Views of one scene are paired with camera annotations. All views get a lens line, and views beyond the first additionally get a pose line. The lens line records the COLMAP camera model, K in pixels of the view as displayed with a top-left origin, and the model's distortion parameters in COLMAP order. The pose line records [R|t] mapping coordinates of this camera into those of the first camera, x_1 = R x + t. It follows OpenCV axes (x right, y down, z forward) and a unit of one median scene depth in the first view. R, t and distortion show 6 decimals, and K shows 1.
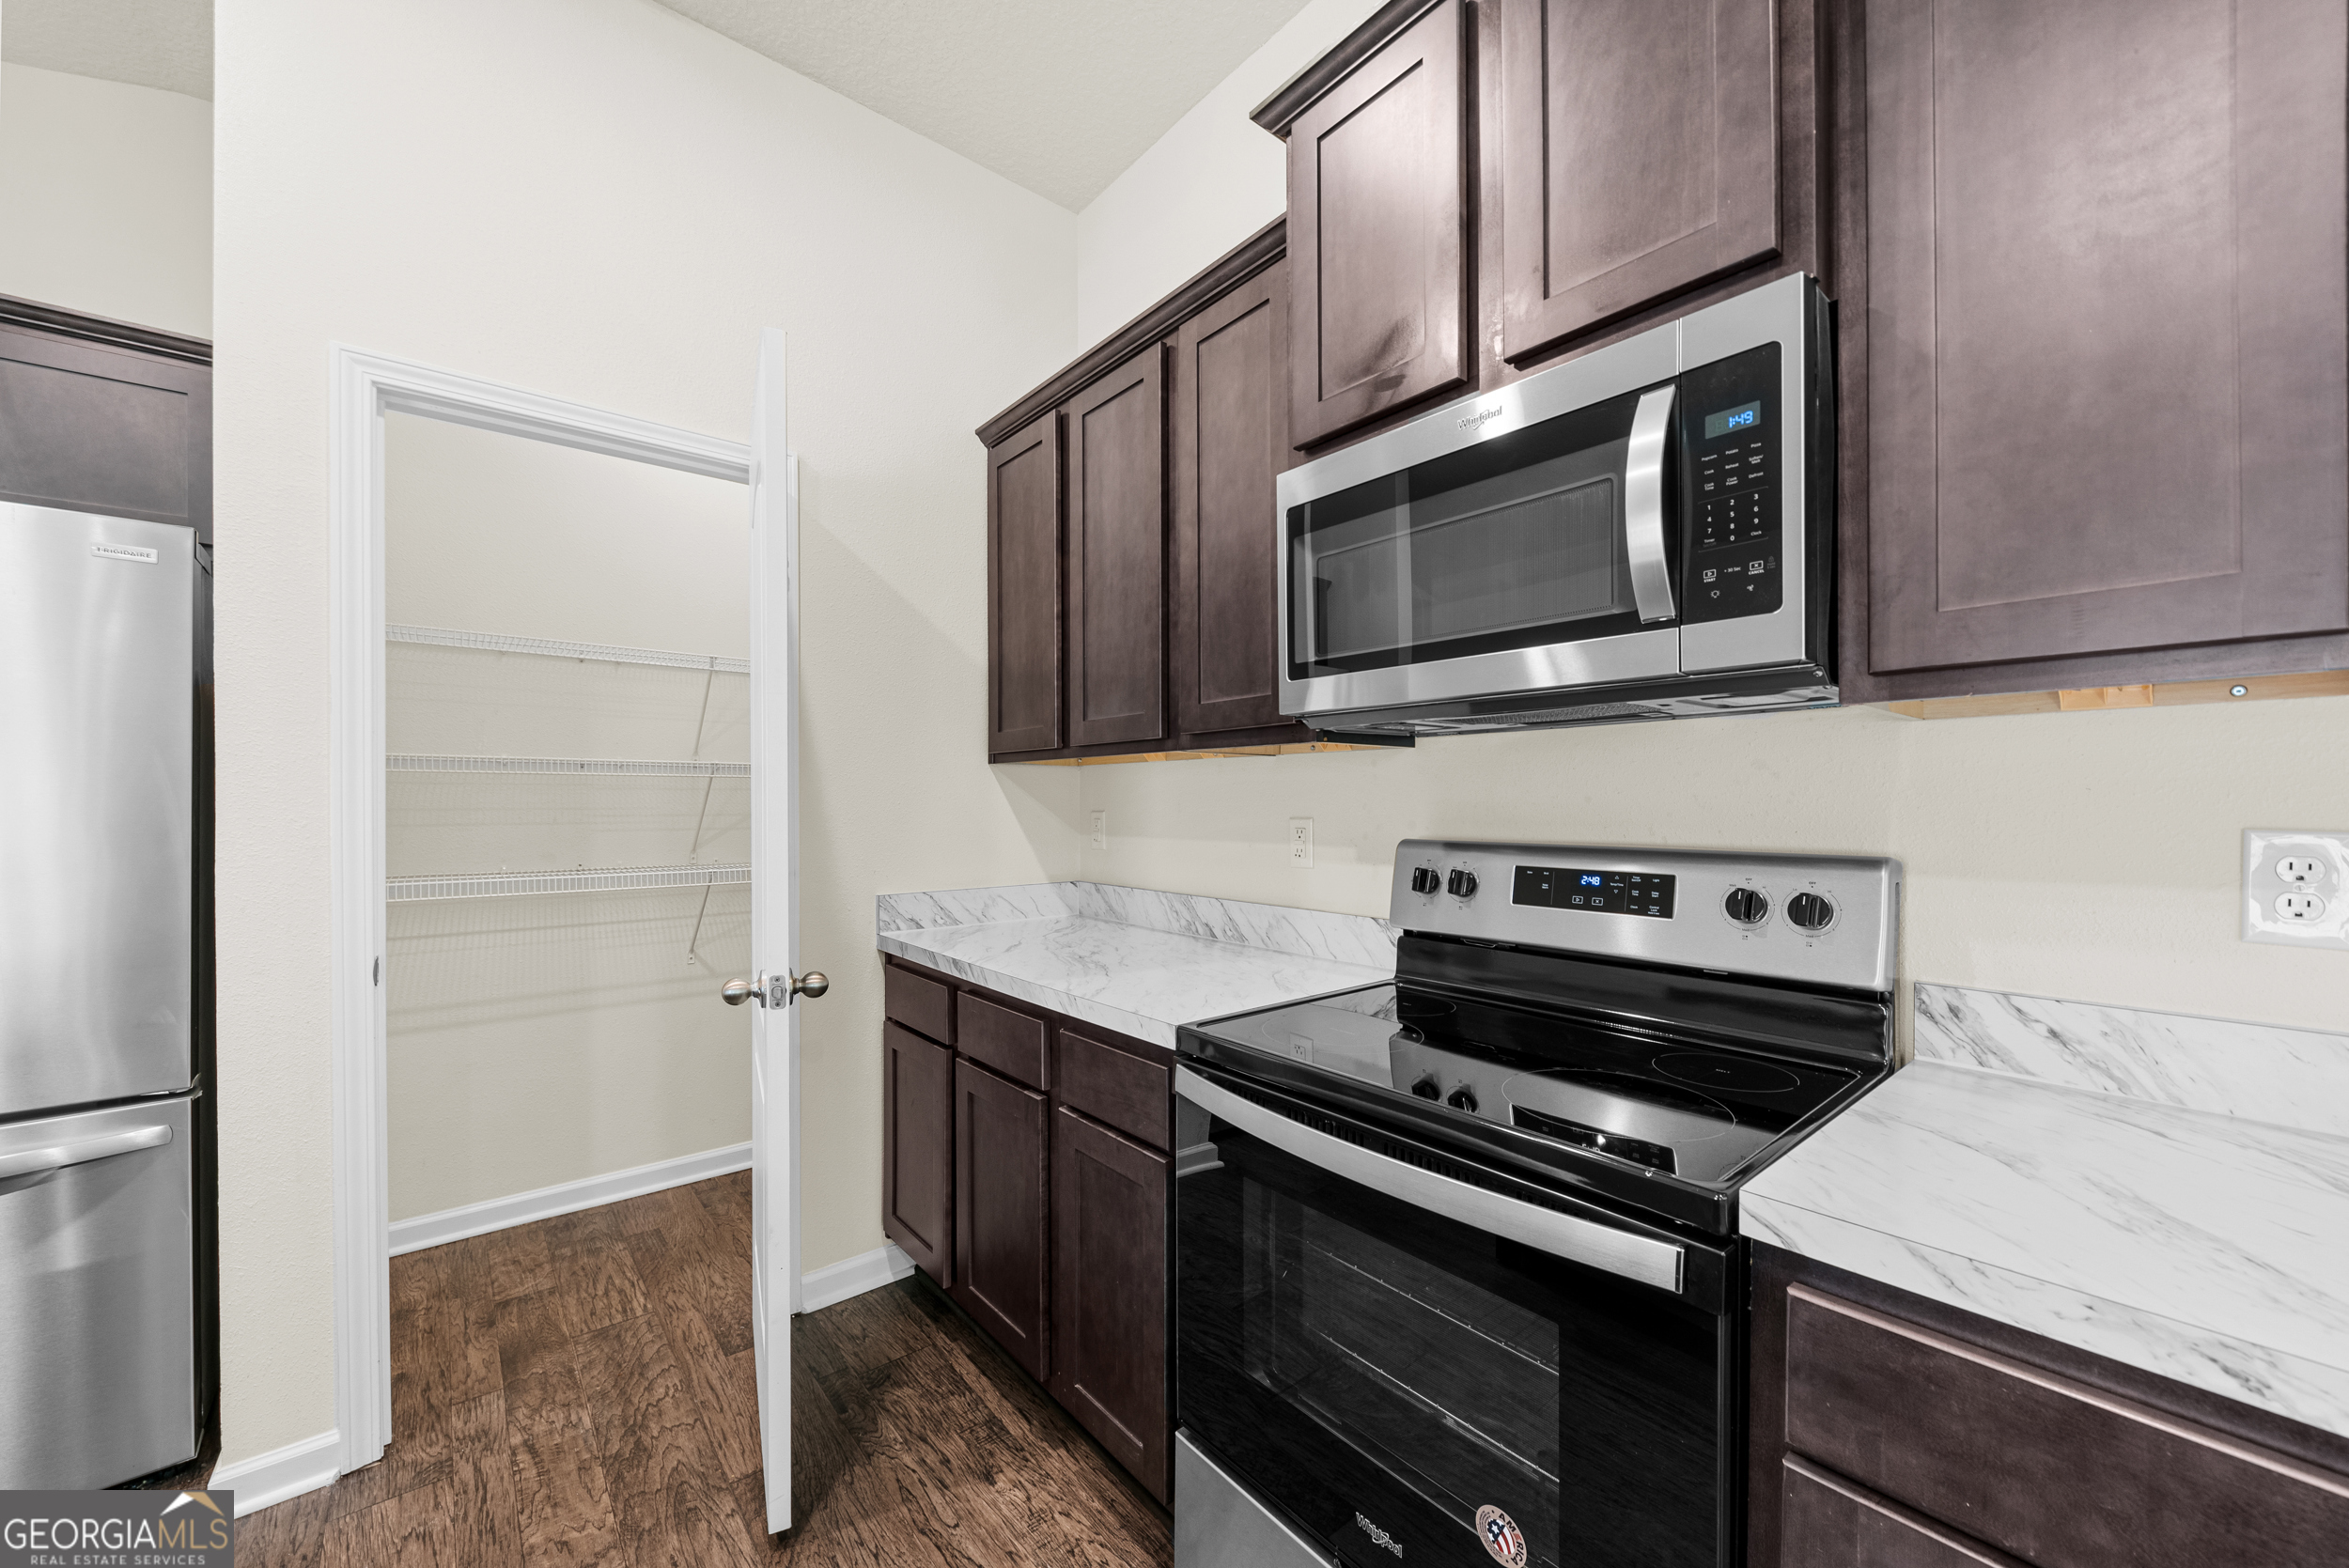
lens RADIAL K [[894.7, 0, 1184.6], [0, 894.7, 793.6], [0, 0, 1]] dist [-0.001648, -0.002933]
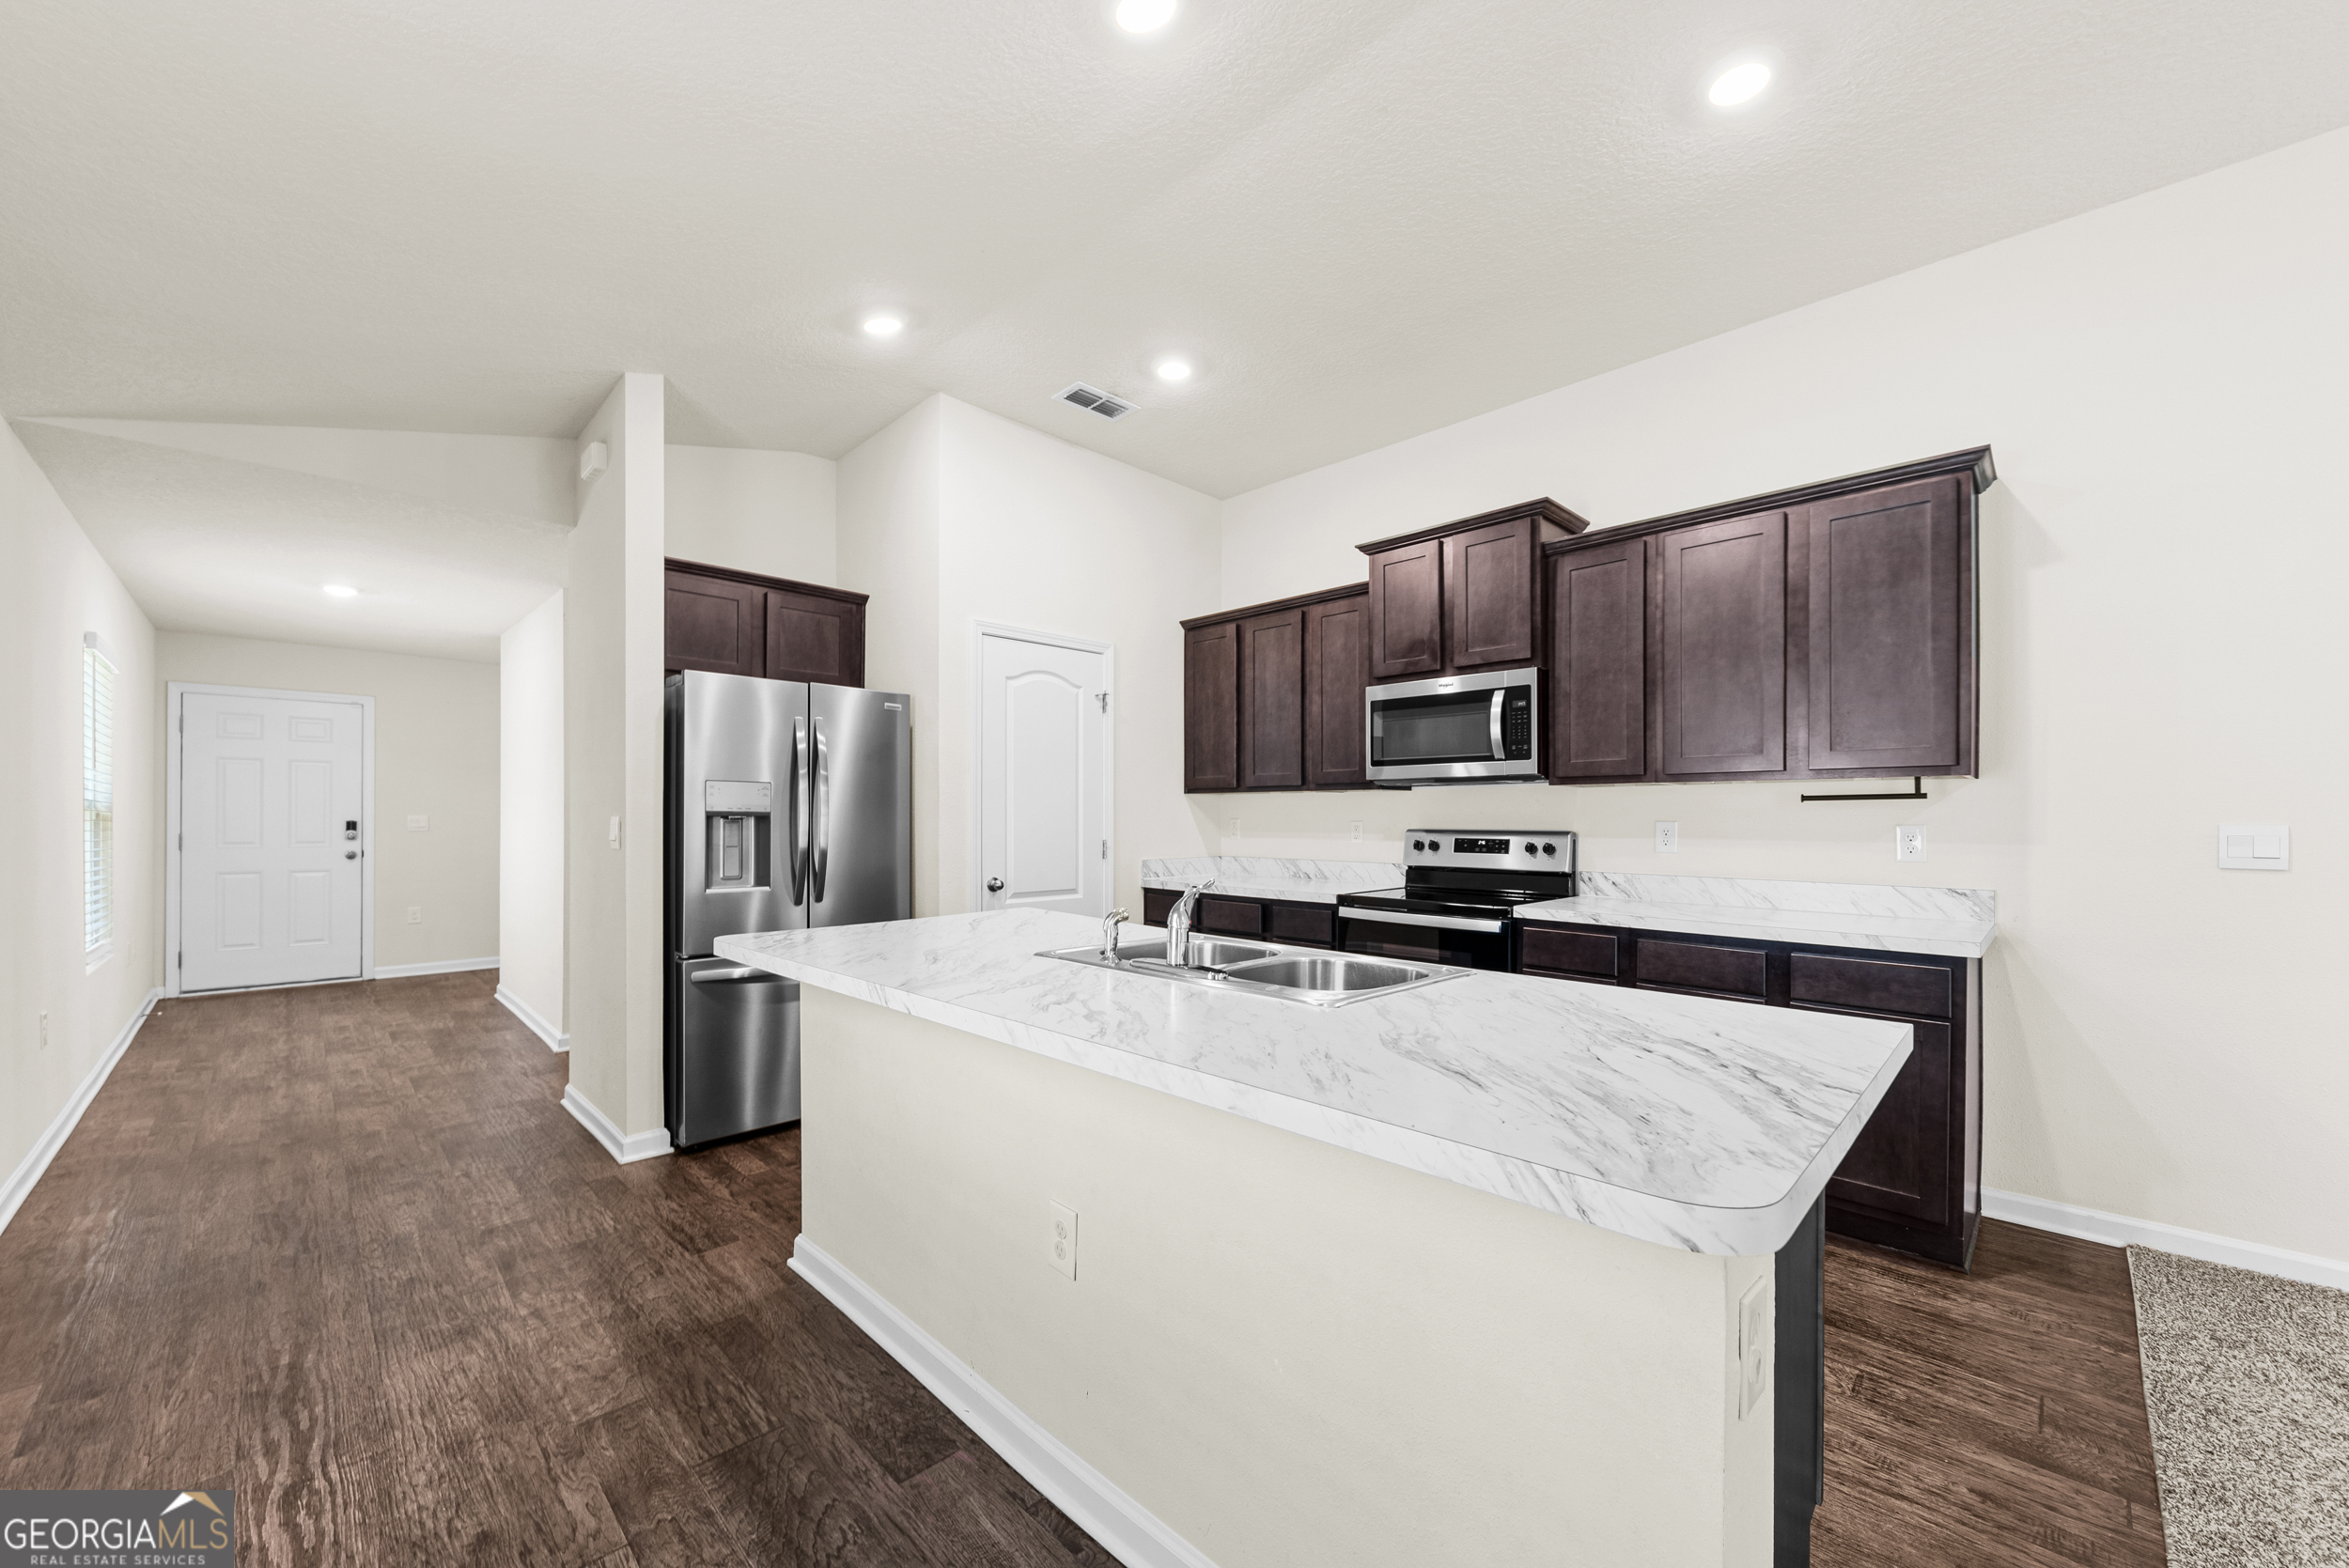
lens RADIAL K [[894.7, 0, 1188.0], [0, 894.7, 790.0], [0, 0, 1]] dist [-0.001648, -0.002933]
pose [[0.995488, 0.008330, 0.094518, -0.683279], [-0.006484, 0.999782, -0.019823, -0.002919], [-0.094662, 0.019120, 0.995326, -1.602721]]
